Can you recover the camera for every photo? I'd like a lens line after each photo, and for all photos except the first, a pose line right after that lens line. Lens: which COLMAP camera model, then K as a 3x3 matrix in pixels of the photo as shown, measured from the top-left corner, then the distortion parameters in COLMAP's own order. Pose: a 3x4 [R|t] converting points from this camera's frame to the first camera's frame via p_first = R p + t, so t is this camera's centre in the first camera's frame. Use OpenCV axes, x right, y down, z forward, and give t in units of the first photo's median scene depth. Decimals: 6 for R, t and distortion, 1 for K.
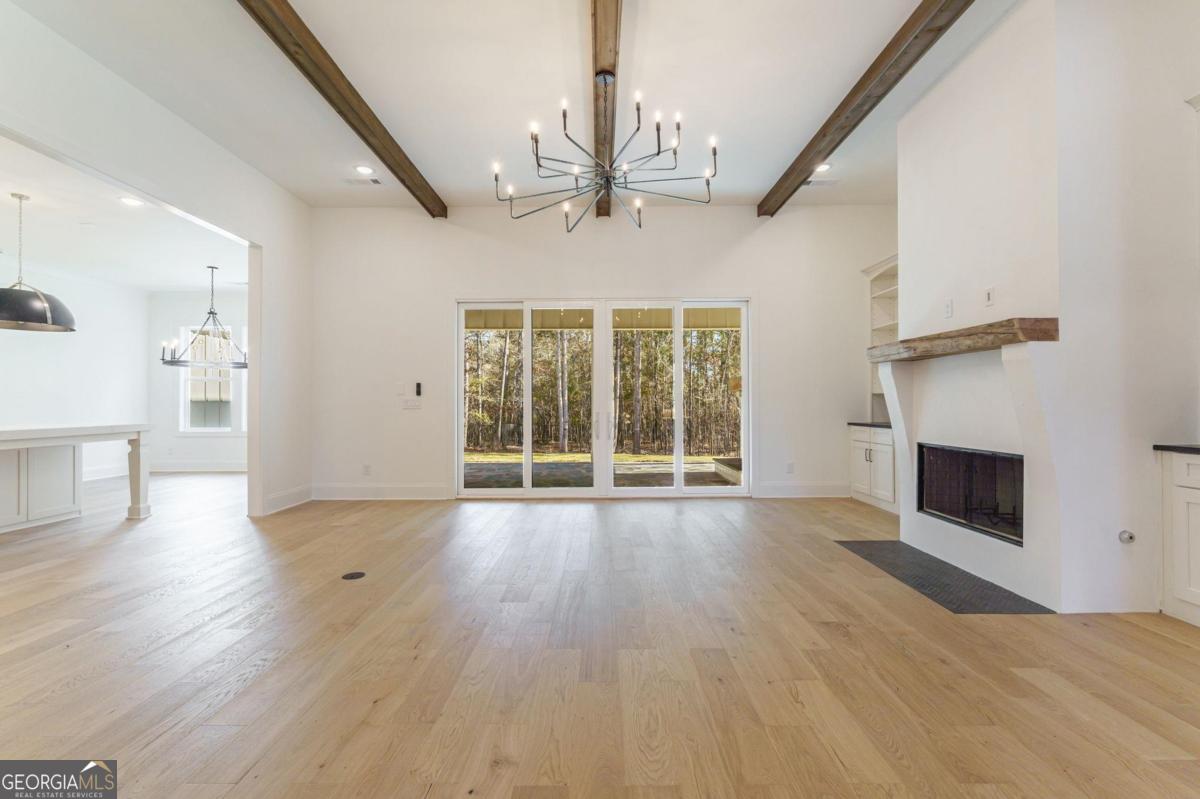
lens RADIAL K [[546.2, 0, 600.2], [0, 546.2, 397.7], [0, 0, 1]] dist [0.001267, 0.000246]
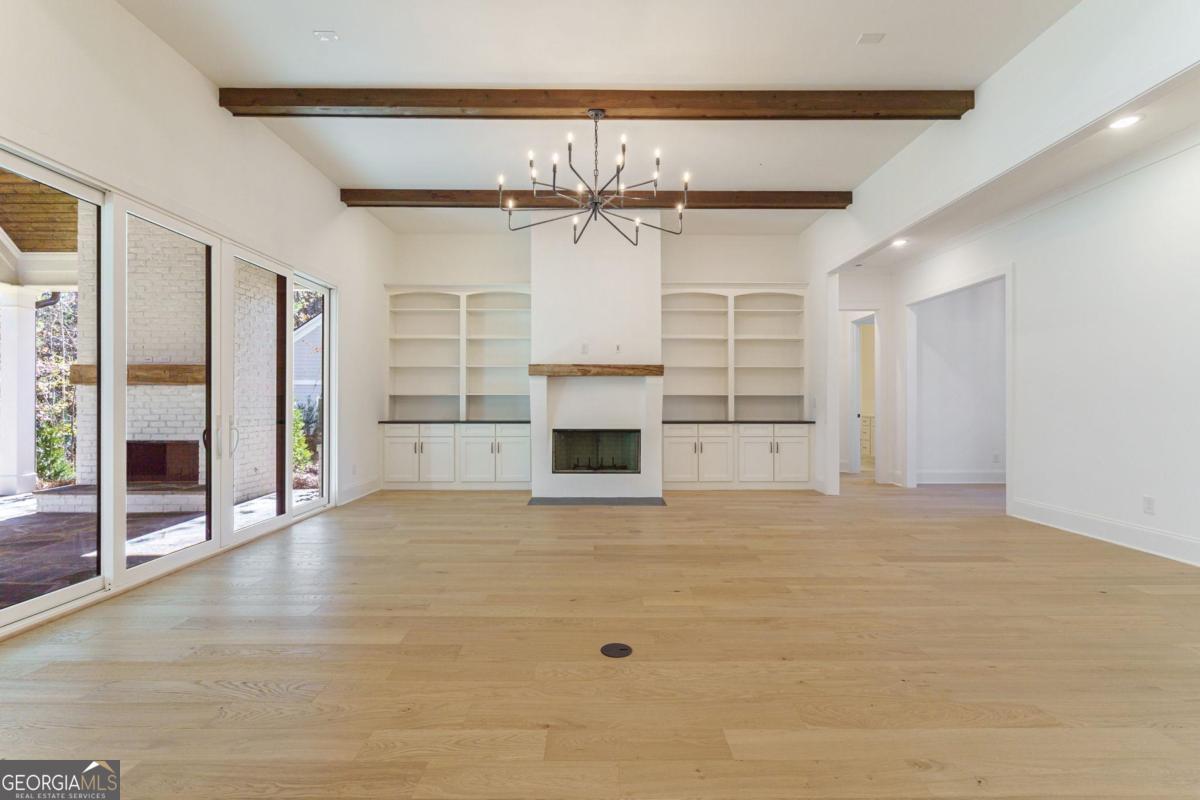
lens RADIAL K [[546.2, 0, 600.2], [0, 546.2, 398.2], [0, 0, 1]] dist [0.001267, 0.000246]
pose [[-0.009149, 0.011049, 0.999897, -1.108764], [-0.009272, 0.999895, -0.011133, 0.012341], [-0.999915, -0.009373, -0.009046, 0.995564]]
